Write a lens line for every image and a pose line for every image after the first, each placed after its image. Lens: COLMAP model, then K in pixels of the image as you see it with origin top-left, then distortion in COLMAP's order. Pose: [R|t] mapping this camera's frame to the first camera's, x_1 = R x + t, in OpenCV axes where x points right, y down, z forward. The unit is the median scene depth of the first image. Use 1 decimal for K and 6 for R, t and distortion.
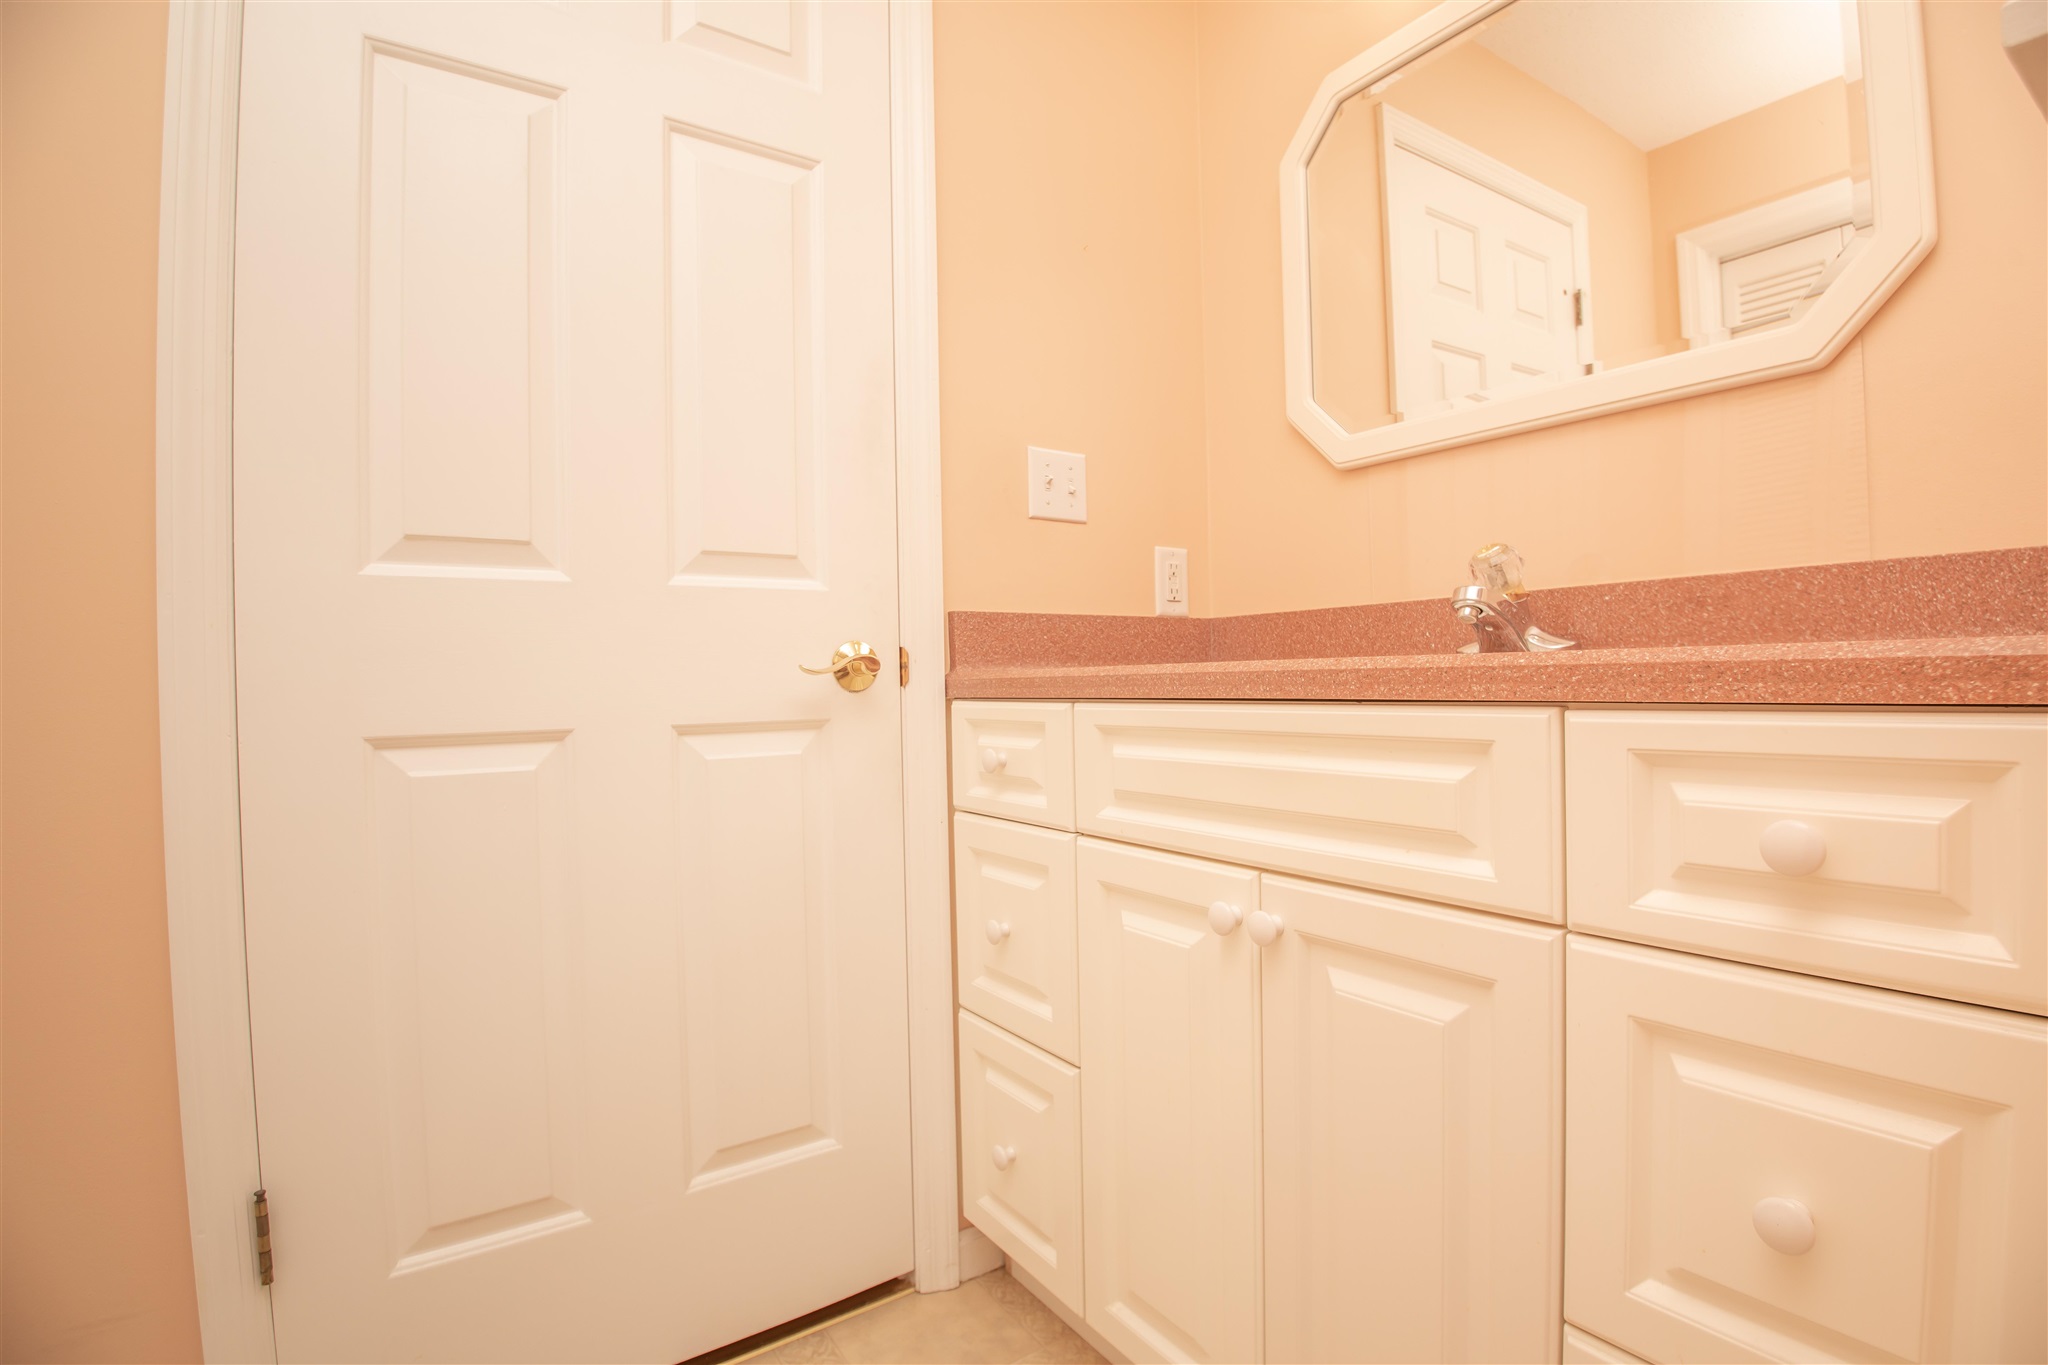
lens RADIAL K [[958.3, 0, 1037.1], [0, 958.3, 680.8], [0, 0, 1]] dist [-0.045864, -0.000944]
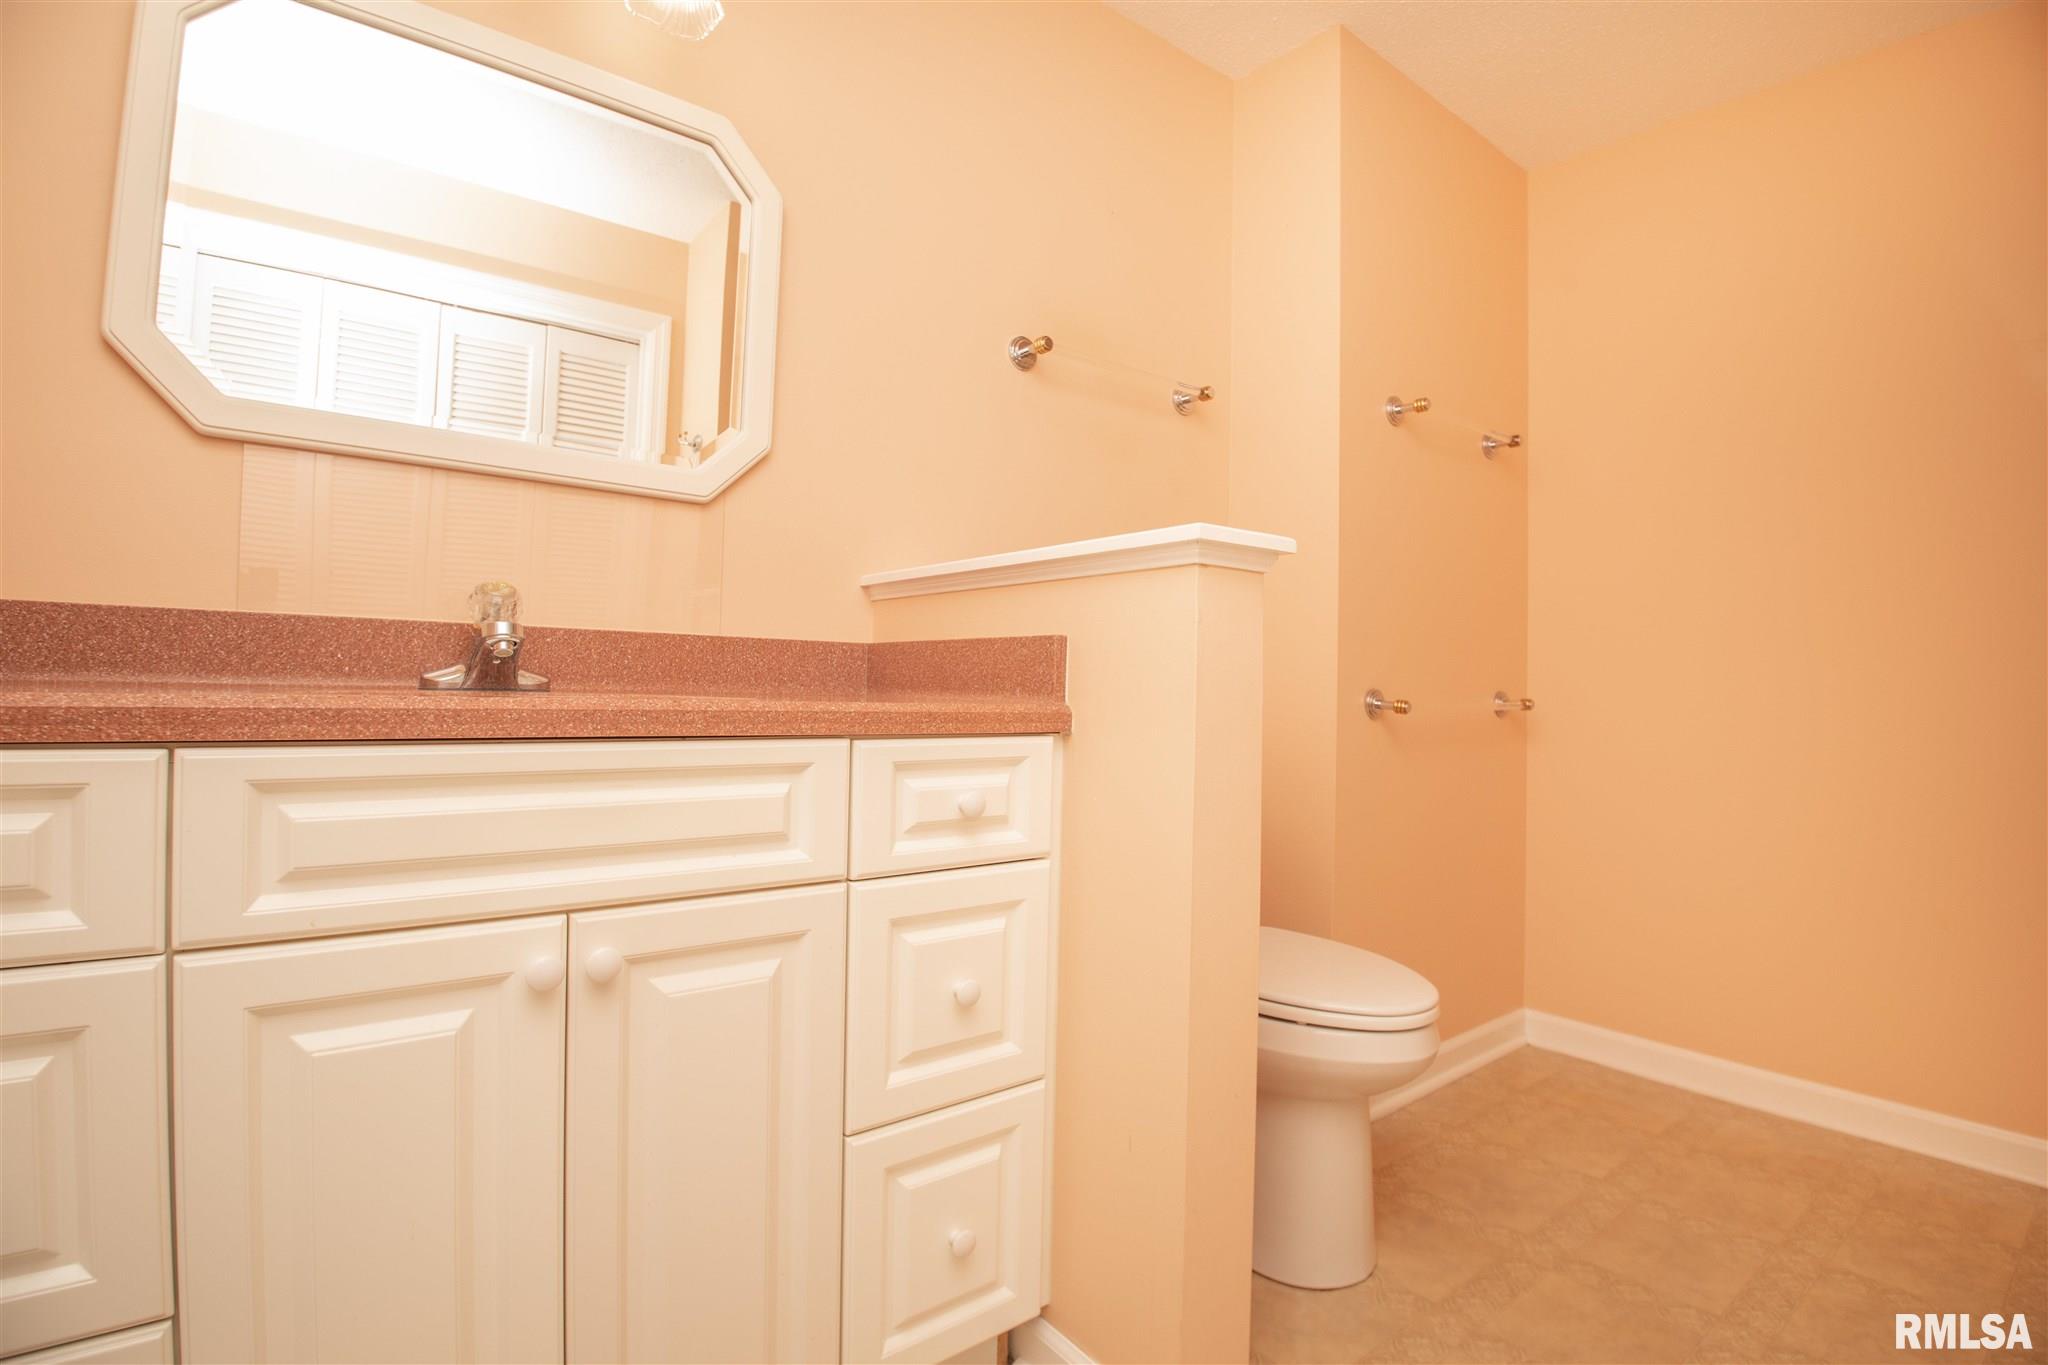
lens RADIAL K [[958.3, 0, 1037.1], [0, 958.3, 680.8], [0, 0, 1]] dist [-0.045864, -0.000944]
pose [[-0.062720, 0.024873, 0.997721, -0.786176], [-0.021692, 0.999419, -0.026279, -0.024330], [-0.997795, -0.023291, -0.062144, 0.596615]]
